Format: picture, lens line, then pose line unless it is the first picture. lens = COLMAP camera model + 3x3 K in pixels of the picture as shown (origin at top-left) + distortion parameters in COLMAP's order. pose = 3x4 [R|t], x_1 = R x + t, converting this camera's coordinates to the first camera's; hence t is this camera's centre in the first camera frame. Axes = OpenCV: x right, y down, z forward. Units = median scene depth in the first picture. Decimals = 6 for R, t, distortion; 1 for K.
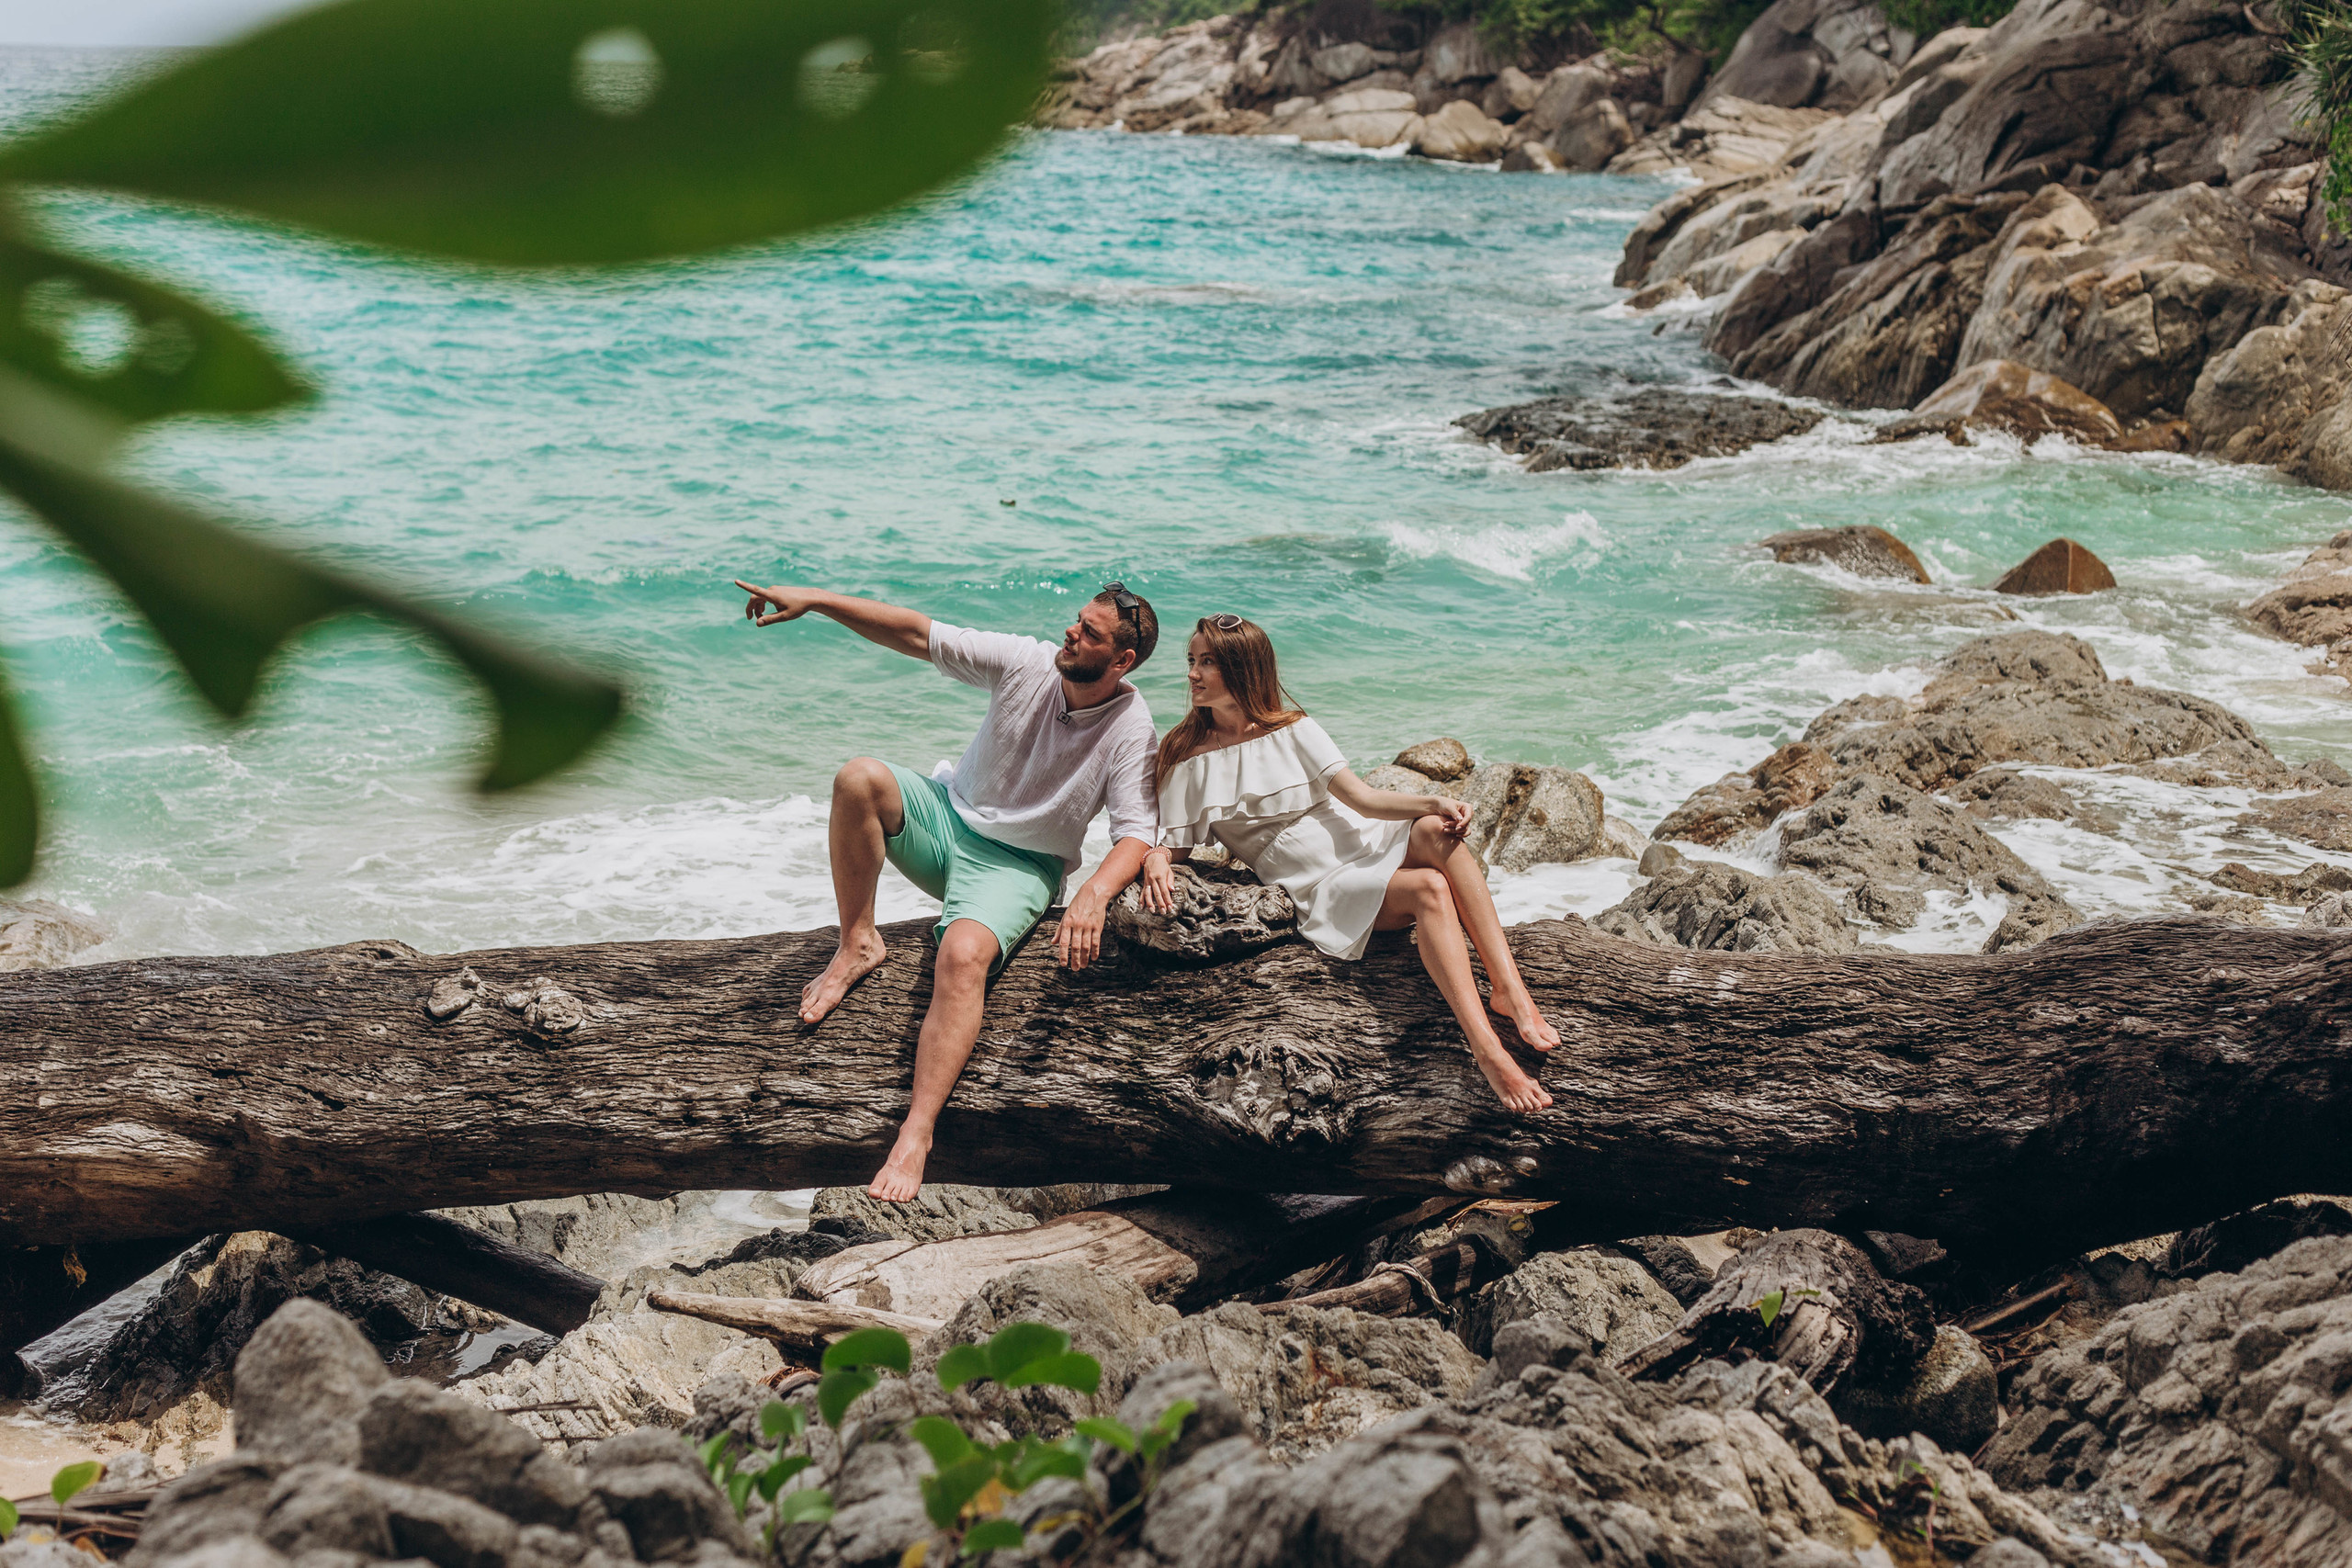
lens RADIAL K [[3415.7, 0, 1176.0], [0, 3415.7, 784.0], [0, 0, 1]] dist [0.008536, 0.020899]
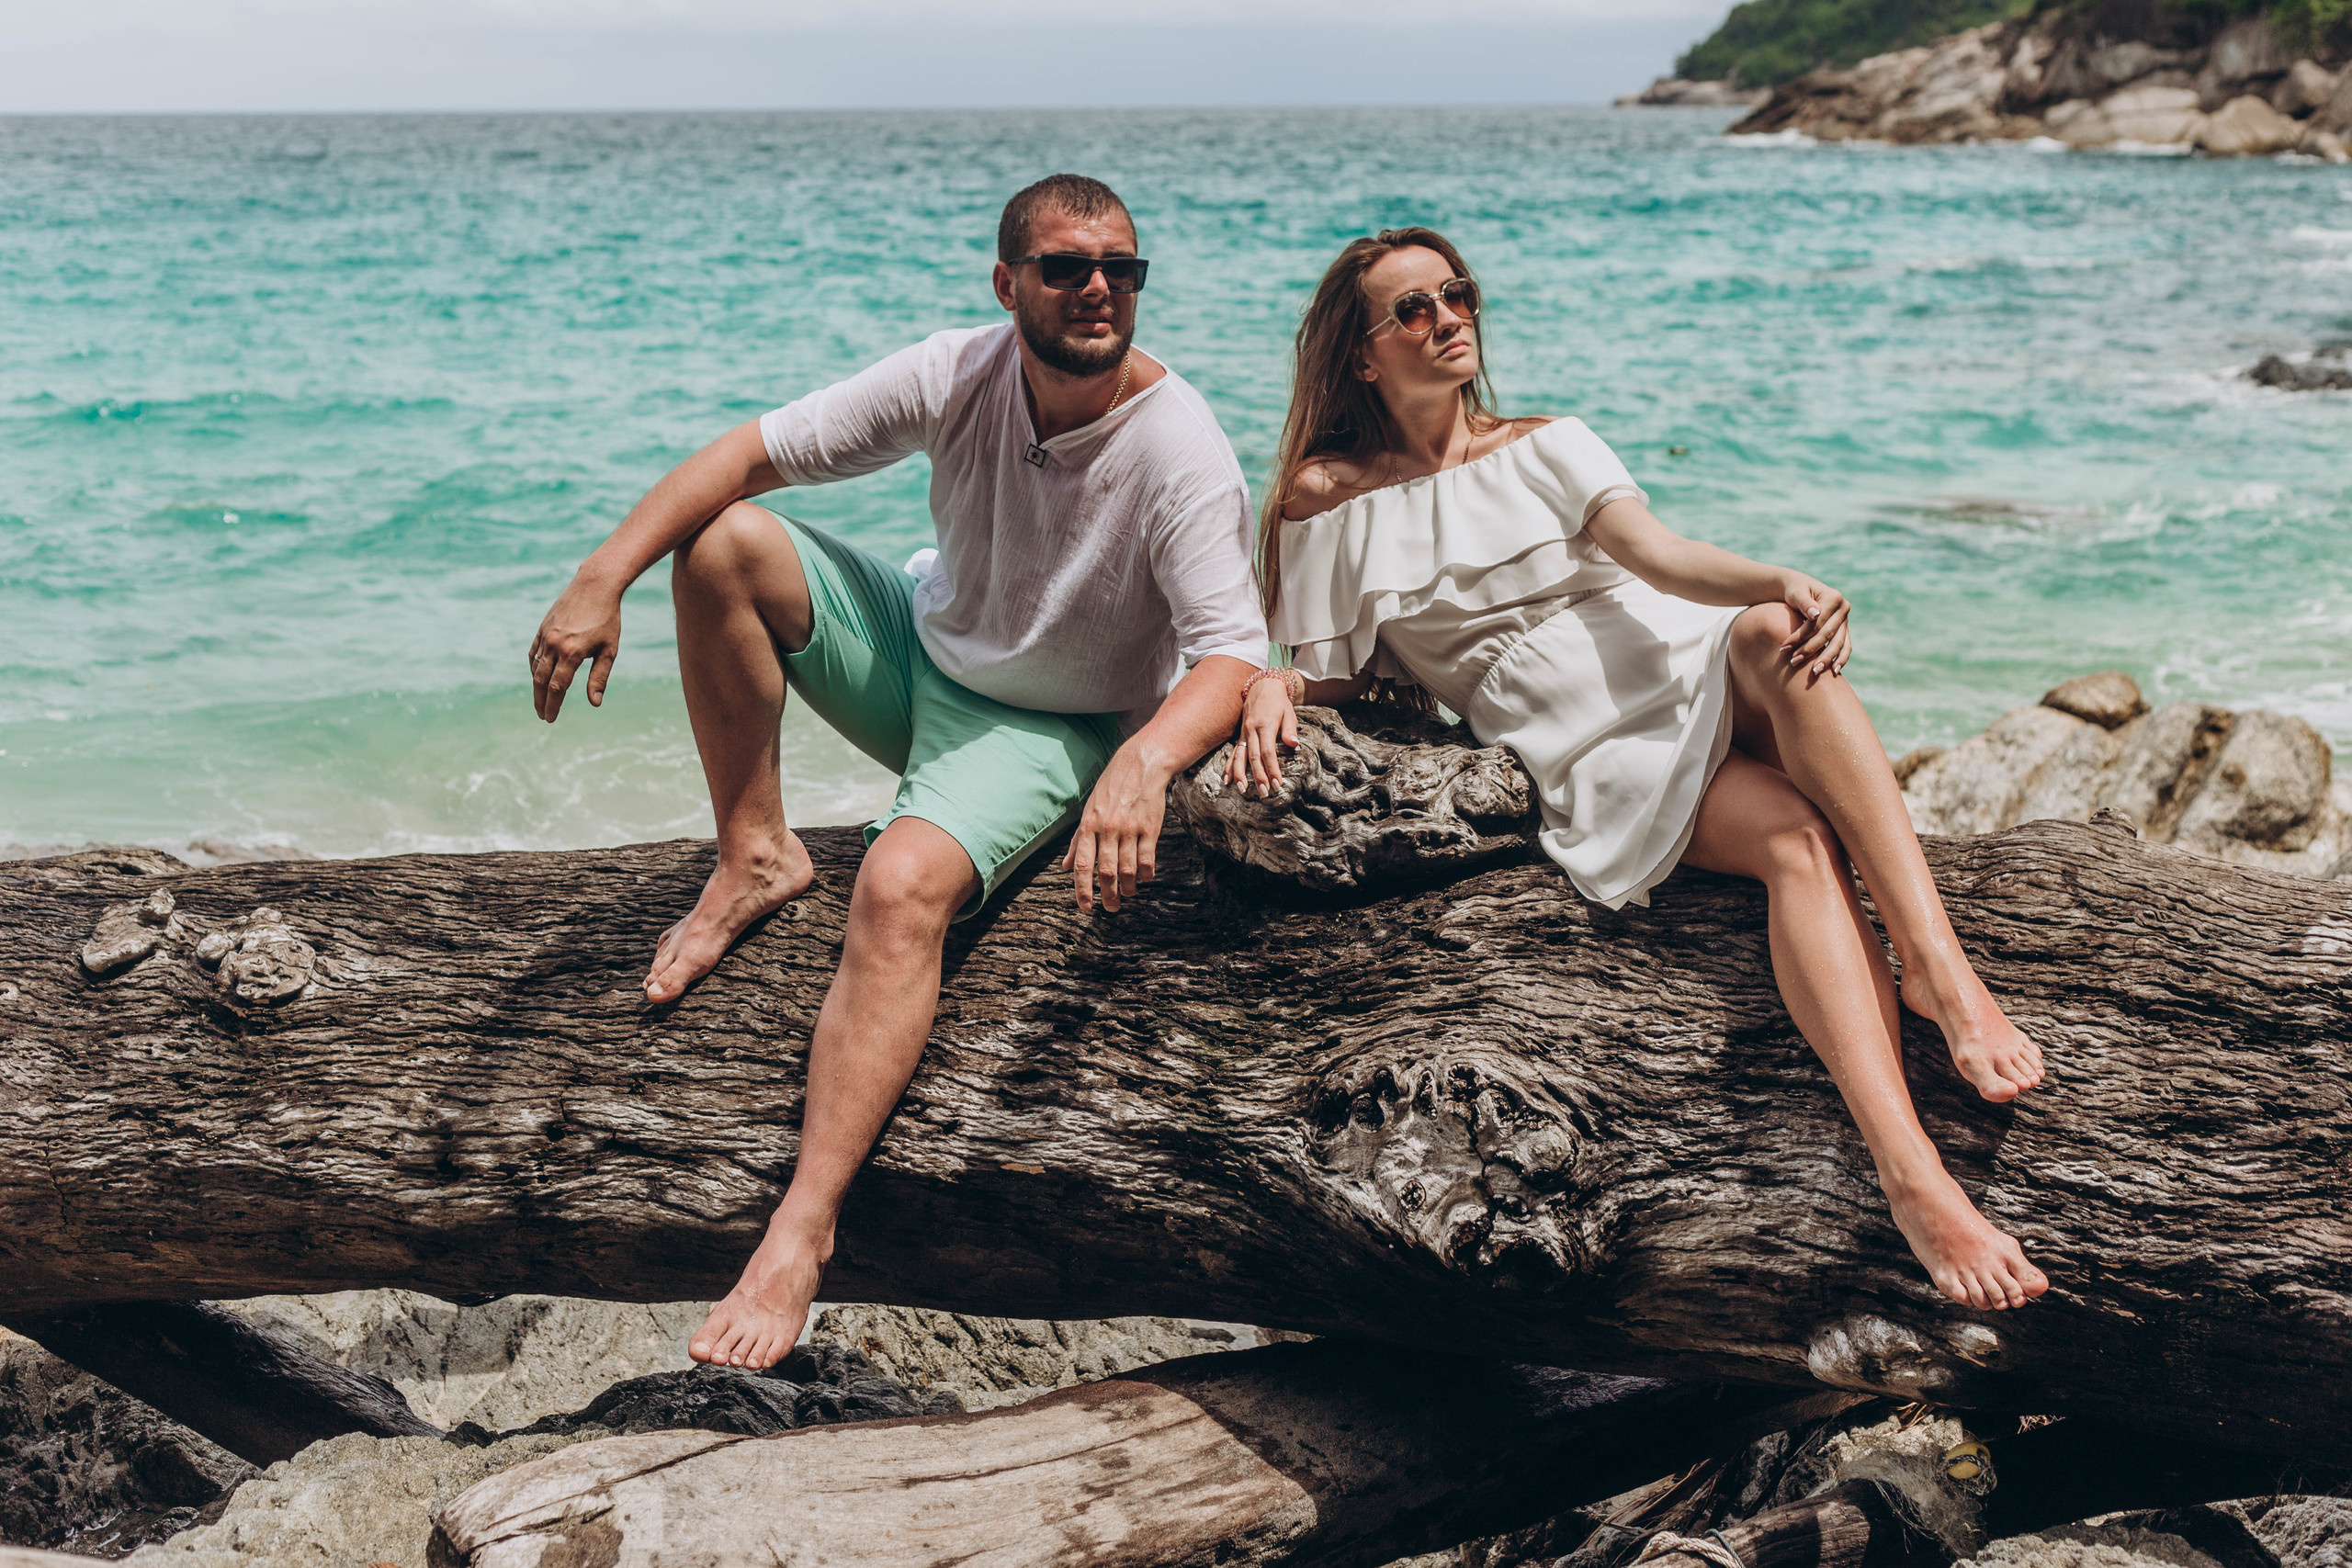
lens RADIAL K [[3415.7, 0, 1176.0], [0, 3415.7, 784.0], [0, 0, 1]] dist [0.008536, 0.020899]
pose [[0.976171, 0.013835, -0.216560, 0.092098], [-0.015114, 0.999877, -0.004248, 0.038203], [0.216474, 0.007420, 0.976260, 0.504517]]
